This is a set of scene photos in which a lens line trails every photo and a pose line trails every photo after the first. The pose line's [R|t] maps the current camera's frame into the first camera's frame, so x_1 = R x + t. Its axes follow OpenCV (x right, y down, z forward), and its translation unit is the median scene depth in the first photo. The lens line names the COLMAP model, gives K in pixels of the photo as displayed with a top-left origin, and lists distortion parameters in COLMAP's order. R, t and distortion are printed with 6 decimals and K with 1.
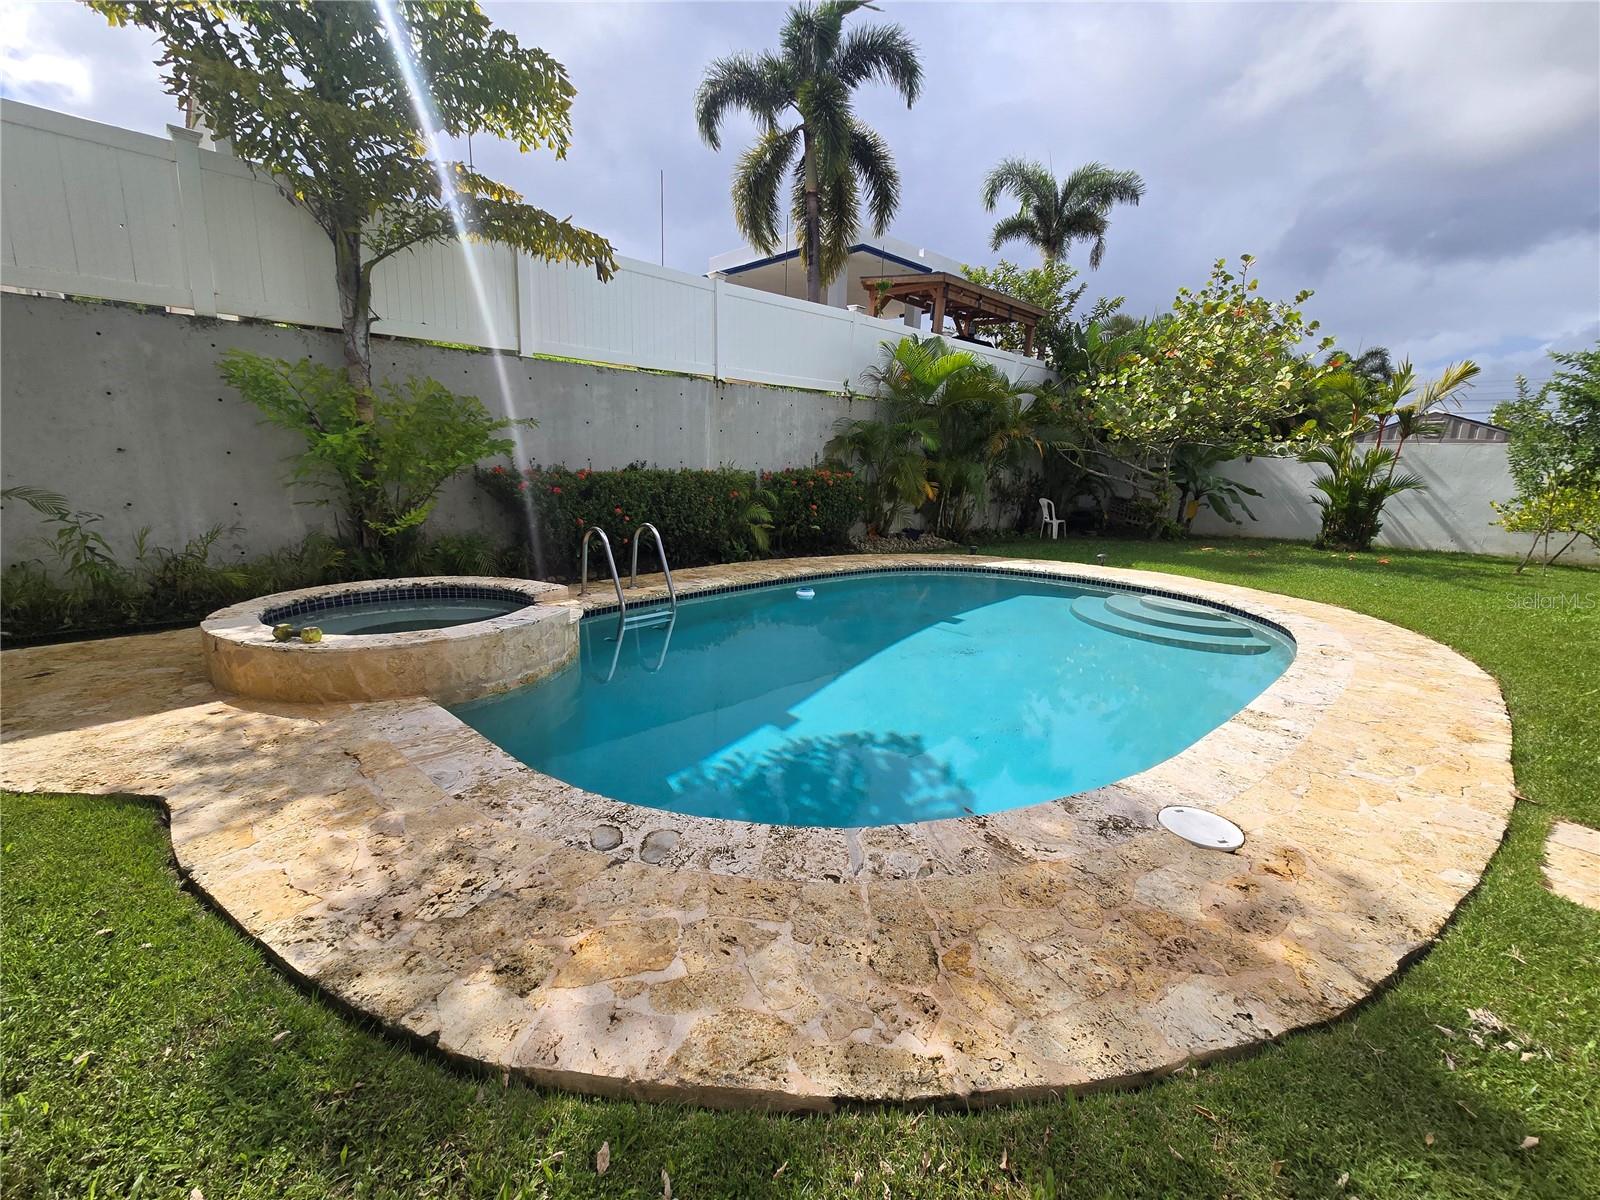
lens RADIAL K [[658.4, 0, 800.8], [0, 658.4, 598.9], [0, 0, 1]] dist [0.001347, 0.000142]
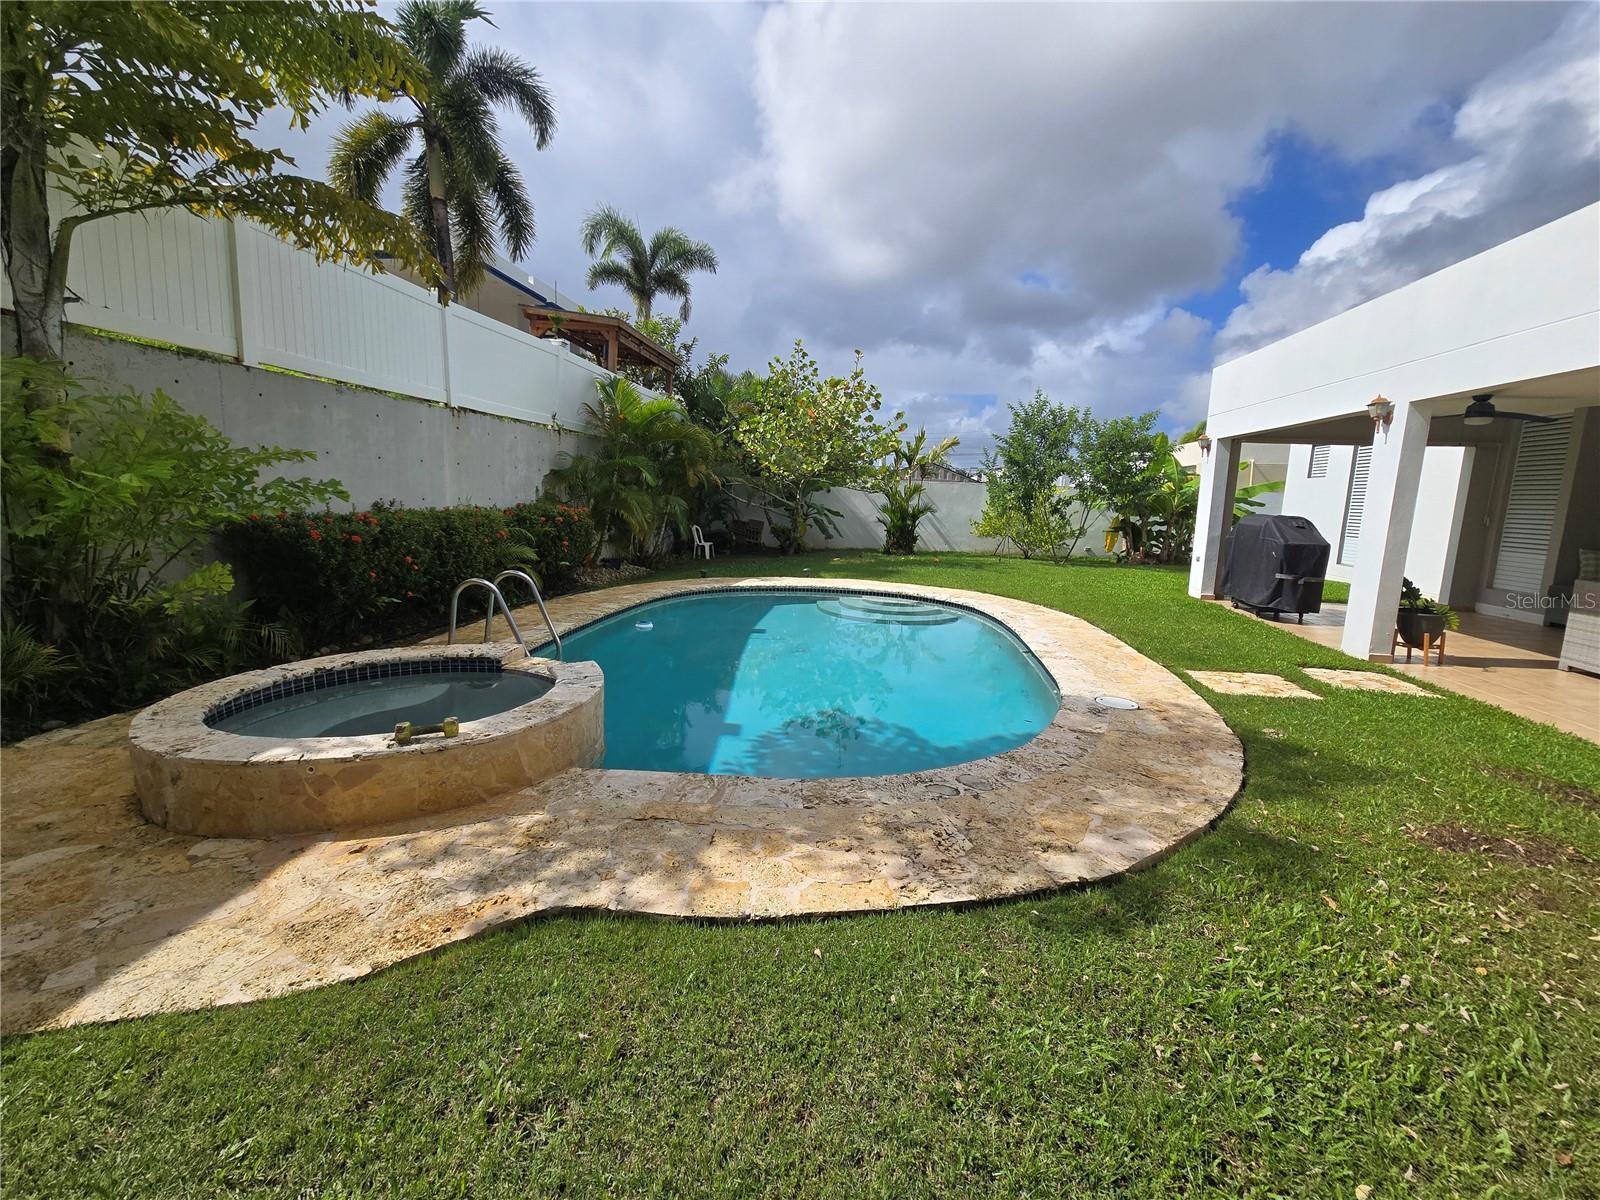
lens RADIAL K [[658.4, 0, 804.0], [0, 658.4, 602.7], [0, 0, 1]] dist [0.001347, 0.000142]
pose [[0.768068, -0.105641, 0.631594, -0.417760], [0.122270, 0.992346, 0.017290, -0.029426], [-0.628587, 0.063945, 0.775106, 0.020533]]
